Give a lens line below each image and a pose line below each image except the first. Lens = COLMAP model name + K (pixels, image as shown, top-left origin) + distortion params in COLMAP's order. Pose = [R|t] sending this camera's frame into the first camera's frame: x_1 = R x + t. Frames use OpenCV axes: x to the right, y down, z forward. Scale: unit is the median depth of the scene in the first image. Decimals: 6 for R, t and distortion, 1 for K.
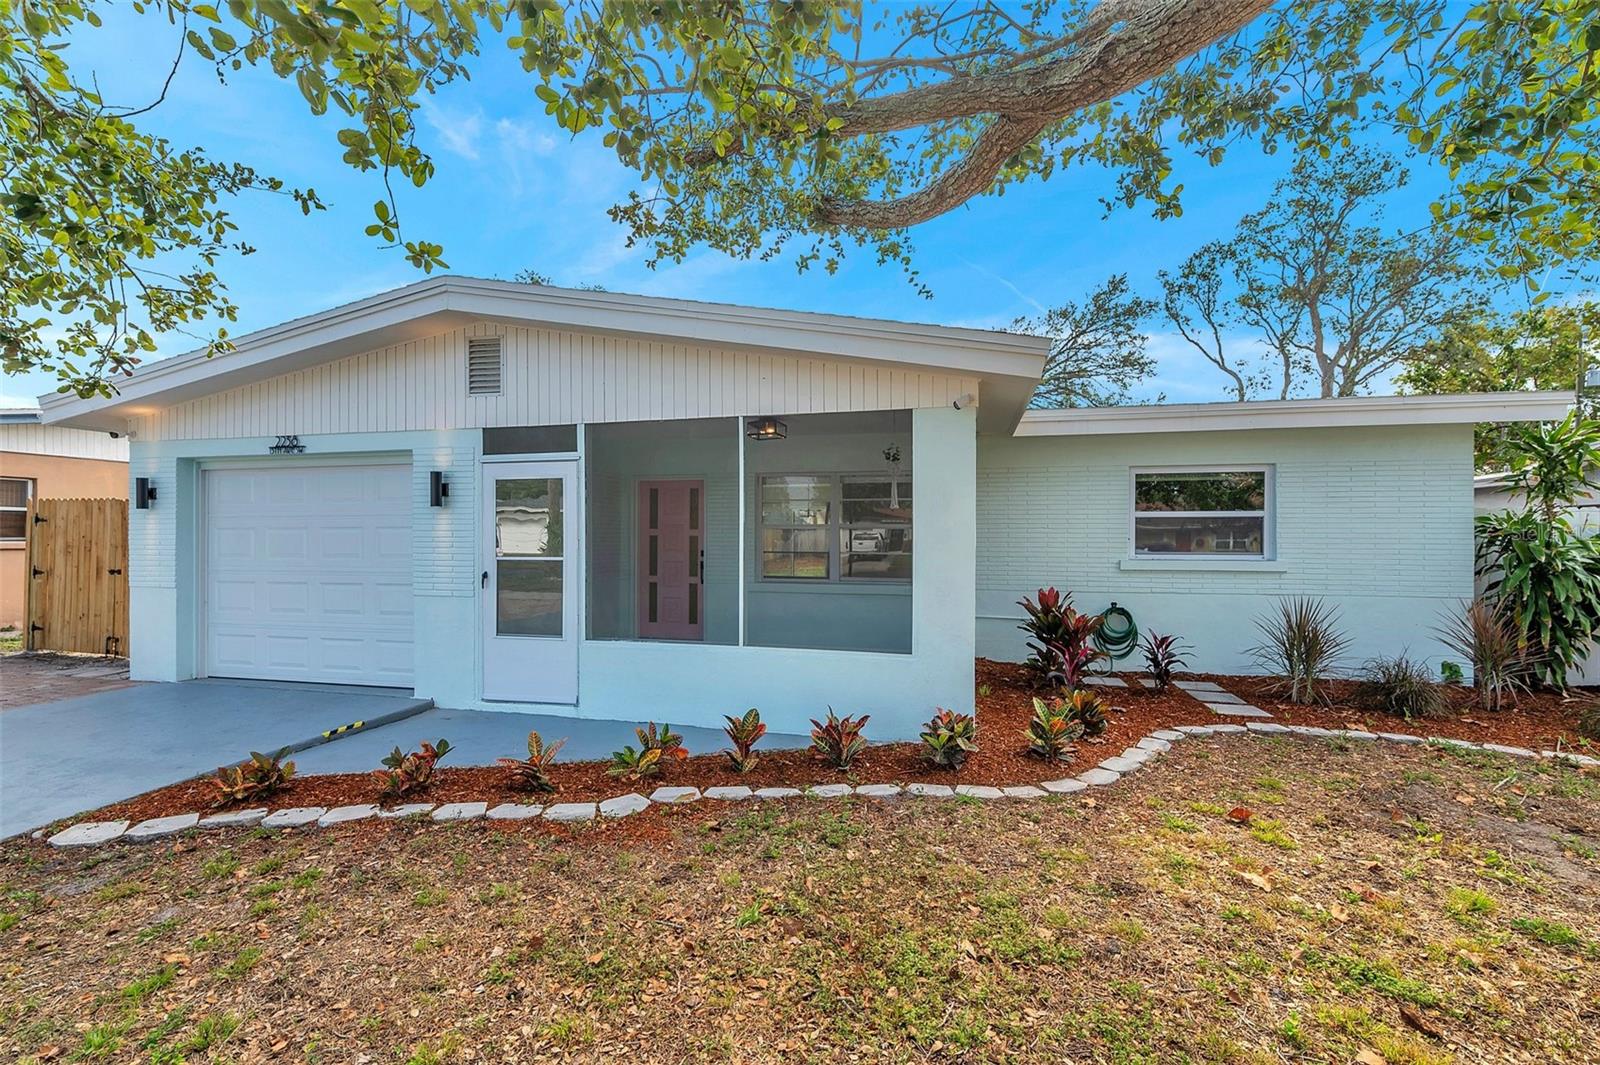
lens RADIAL K [[694.1, 0, 798.2], [0, 694.1, 538.6], [0, 0, 1]] dist [-0.003560, -0.000321]
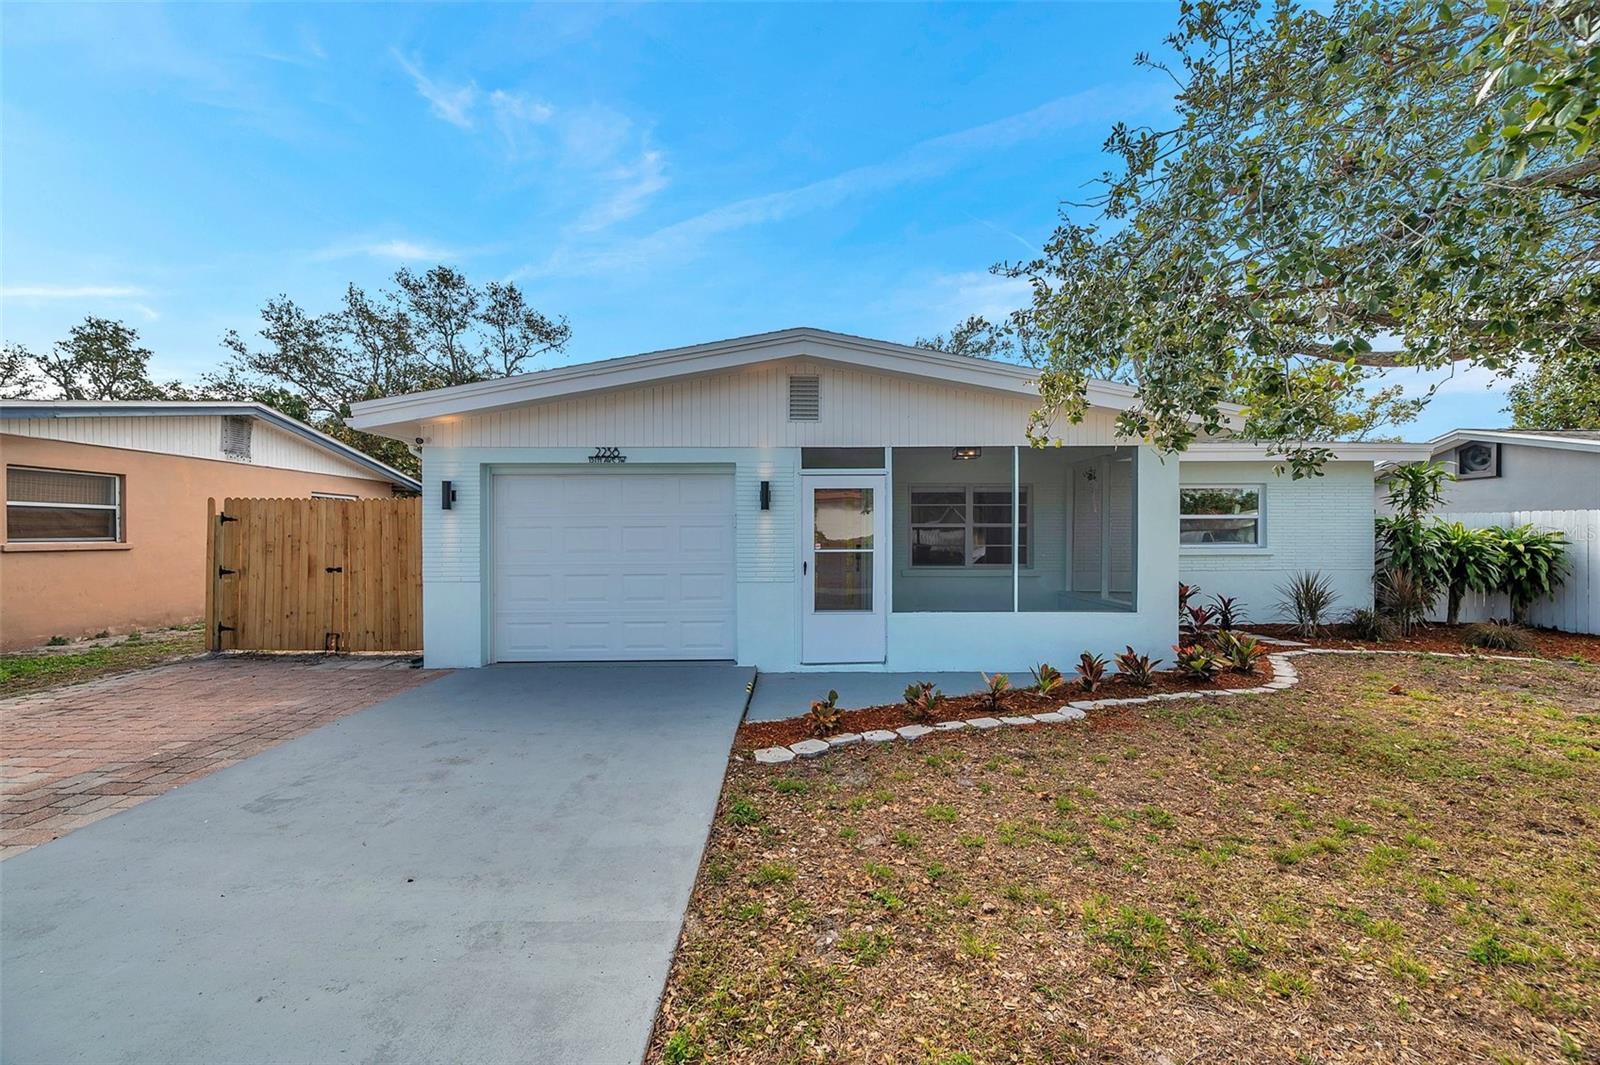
lens RADIAL K [[639.2, 0, 803.9], [0, 639.2, 538.1], [0, 0, 1]] dist [0.000022, 0.000050]
pose [[0.970573, -0.005763, 0.240740, -0.730865], [0.004792, 0.999978, 0.004620, -0.000261], [-0.240761, -0.003330, 0.970579, -0.125686]]
